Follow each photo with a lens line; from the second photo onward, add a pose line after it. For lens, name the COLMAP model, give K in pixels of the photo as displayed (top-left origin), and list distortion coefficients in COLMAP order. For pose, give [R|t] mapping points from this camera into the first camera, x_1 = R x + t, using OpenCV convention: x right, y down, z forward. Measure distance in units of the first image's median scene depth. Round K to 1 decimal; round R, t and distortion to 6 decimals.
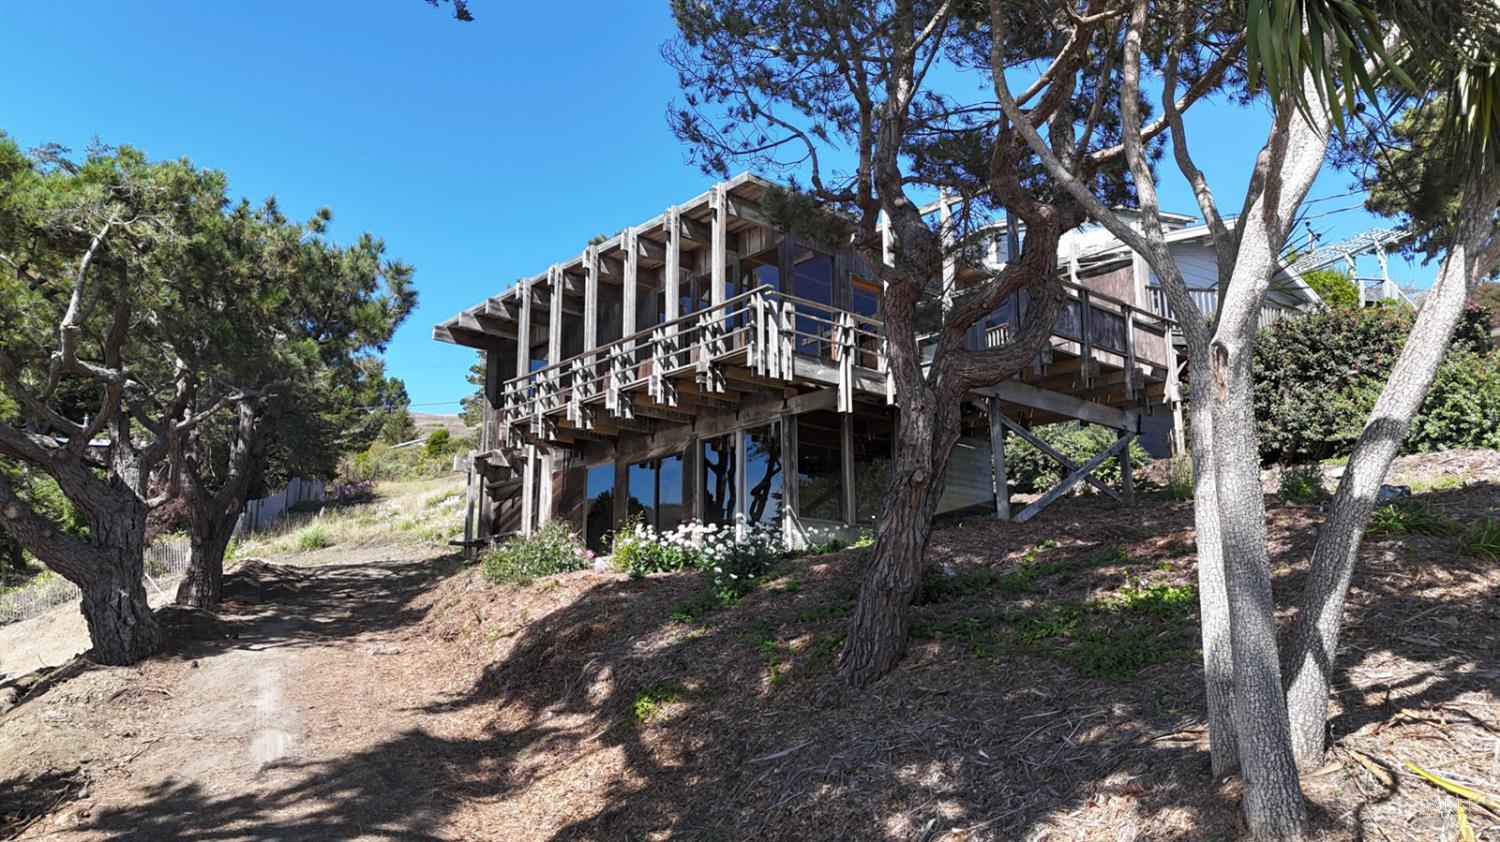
lens RADIAL K [[1097.3, 0, 750.0], [0, 1097.3, 421.0], [0, 0, 1]] dist [0.043926, -0.001757]
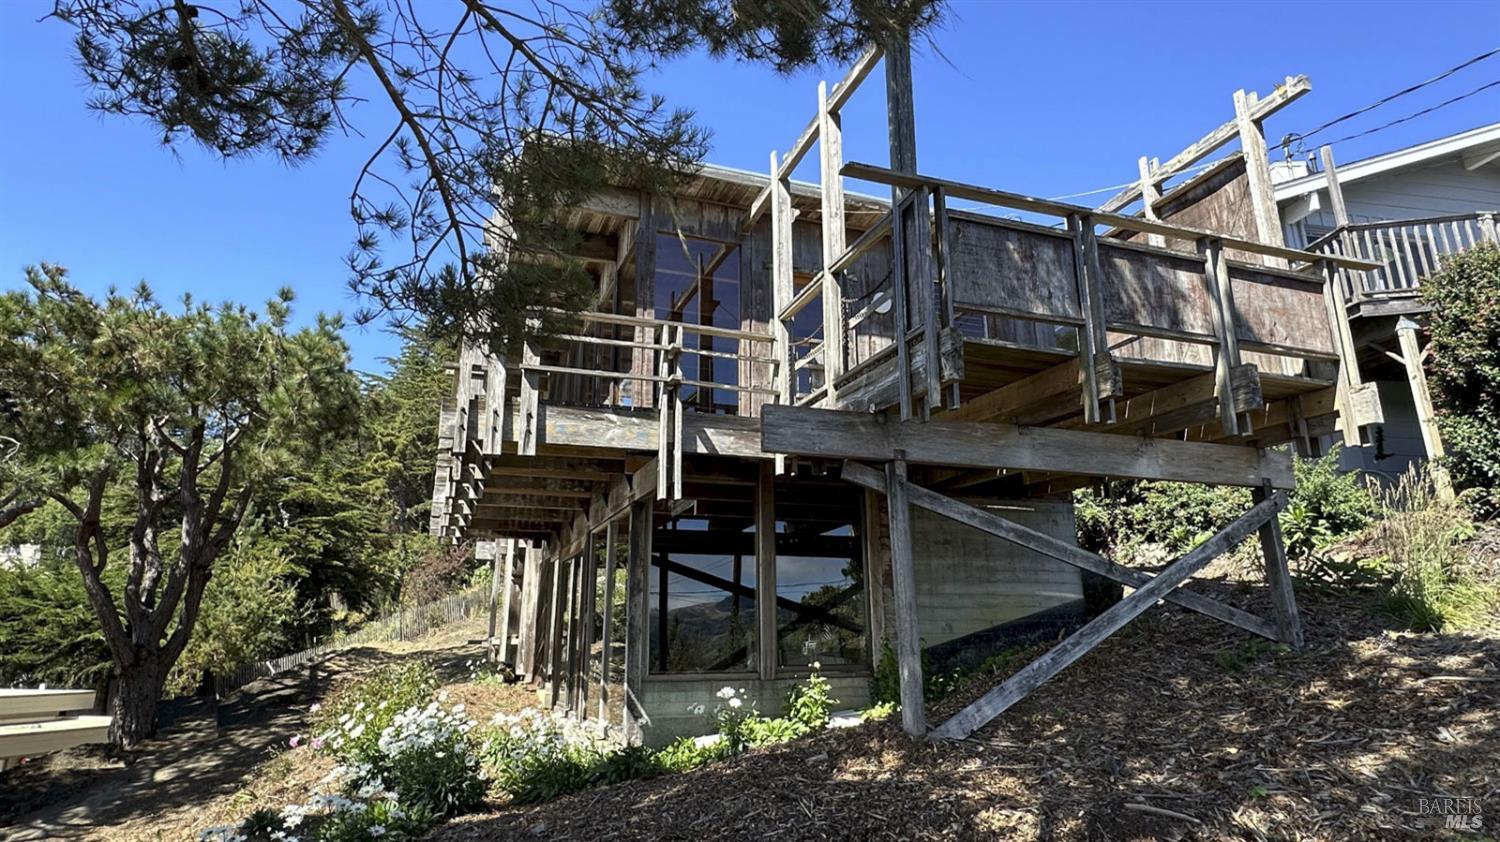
lens RADIAL K [[840.5, 0, 753.8], [0, 840.5, 381.0], [0, 0, 1]] dist [0.004402, 0.000683]
pose [[0.927701, -0.103273, -0.358754, 0.246669], [0.076469, 0.993167, -0.088157, -0.022449], [0.365407, 0.054350, 0.929260, 0.515400]]
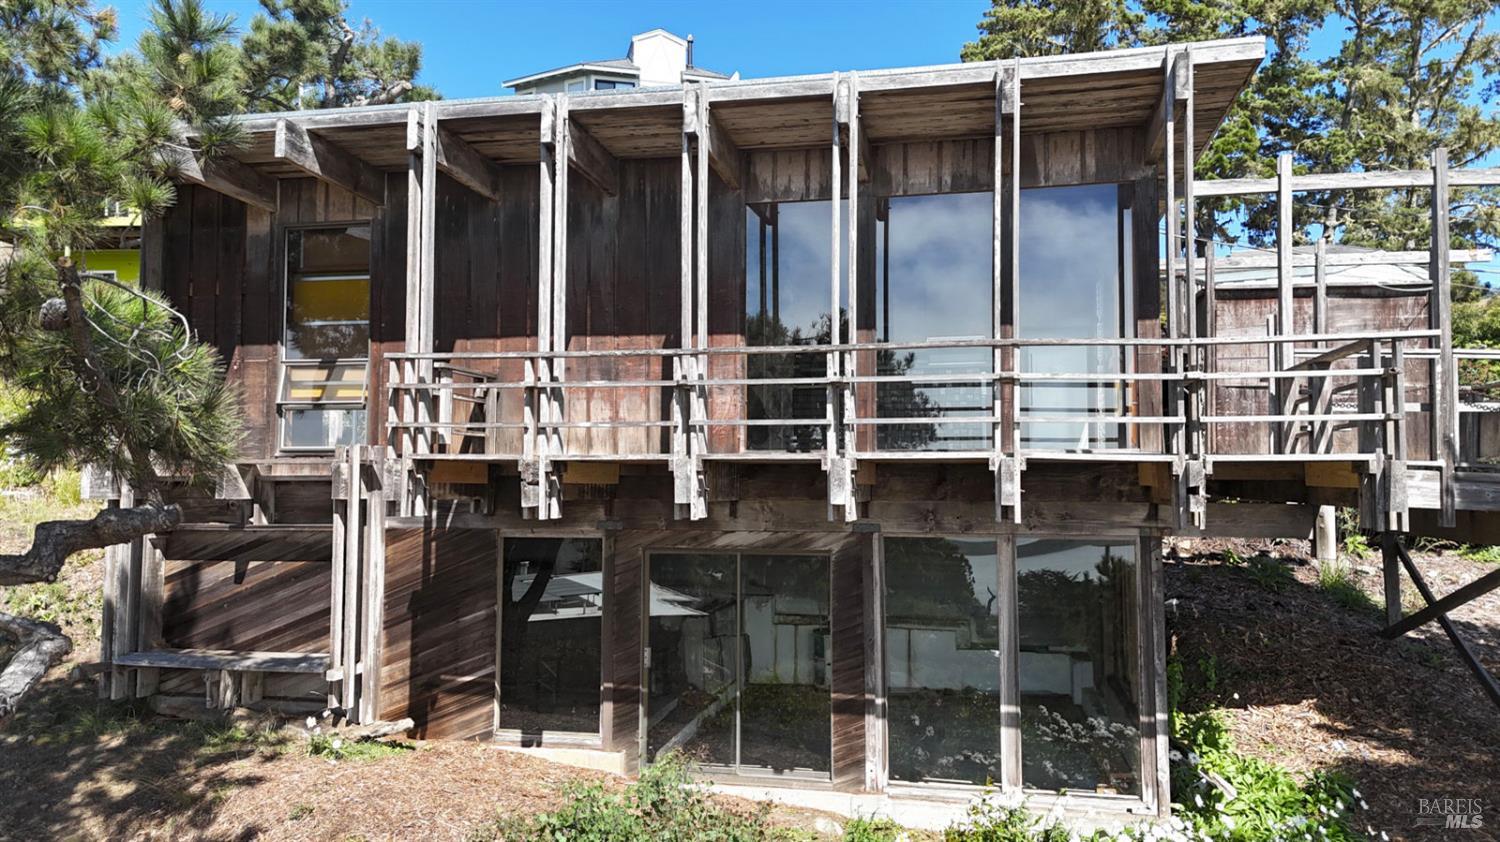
lens RADIAL K [[1097.3, 0, 750.0], [0, 1097.3, 421.0], [0, 0, 1]] dist [0.043926, -0.001757]
pose [[0.811125, 0.043552, 0.583250, -0.379989], [-0.134053, 0.984520, 0.112912, -0.081237], [-0.569304, -0.169773, 0.804407, 0.630233]]
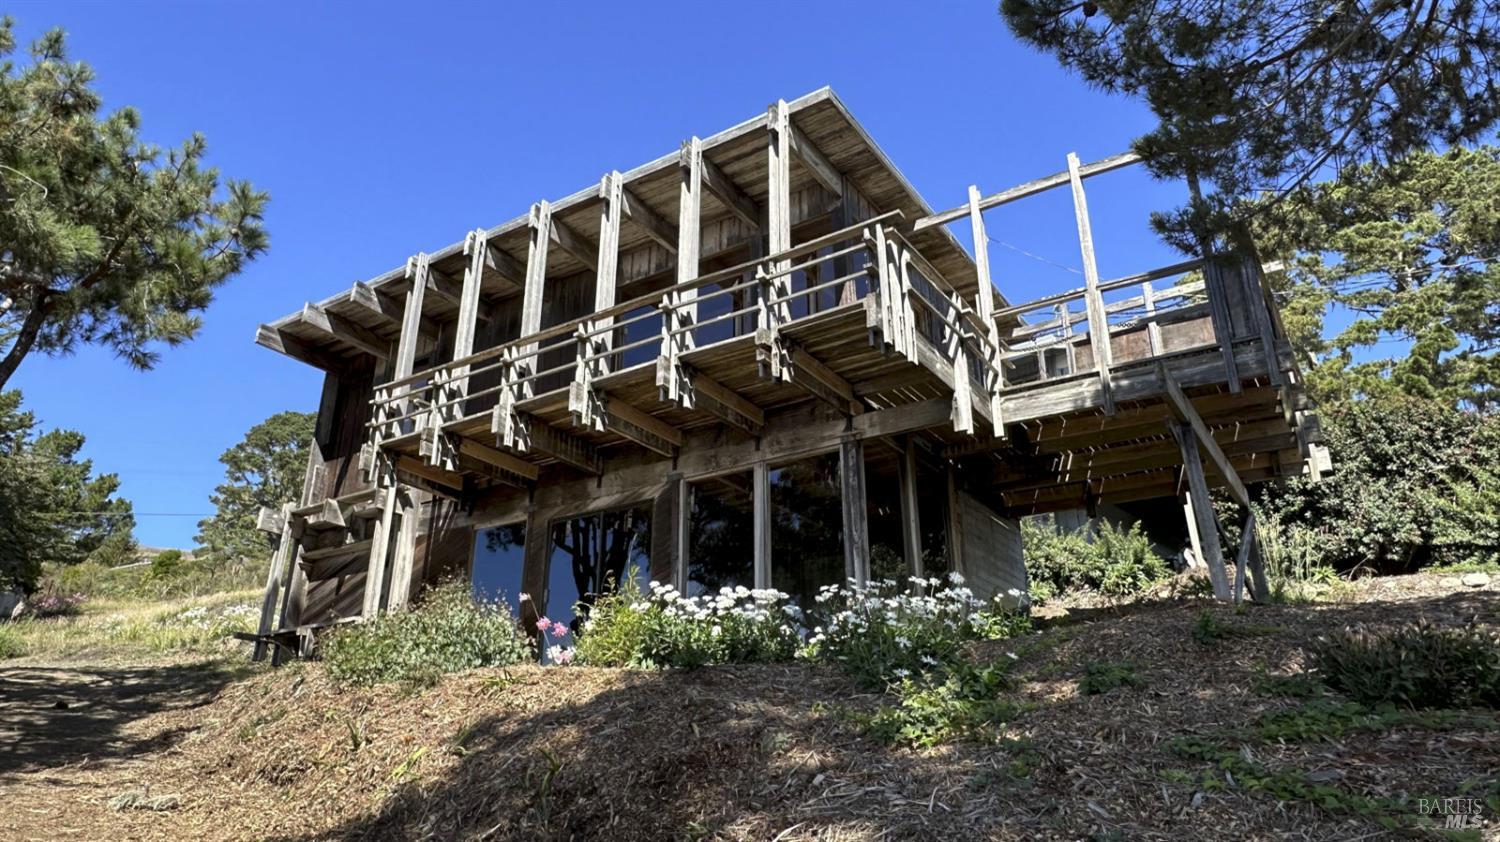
lens RADIAL K [[1000.3, 0, 746.1], [0, 1000.3, 376.5], [0, 0, 1]] dist [-0.012705, 0.001927]
pose [[0.966232, 0.110737, 0.232666, -0.157449], [-0.060223, 0.974987, -0.213946, 0.082175], [-0.250538, 0.192710, 0.948733, 0.383364]]
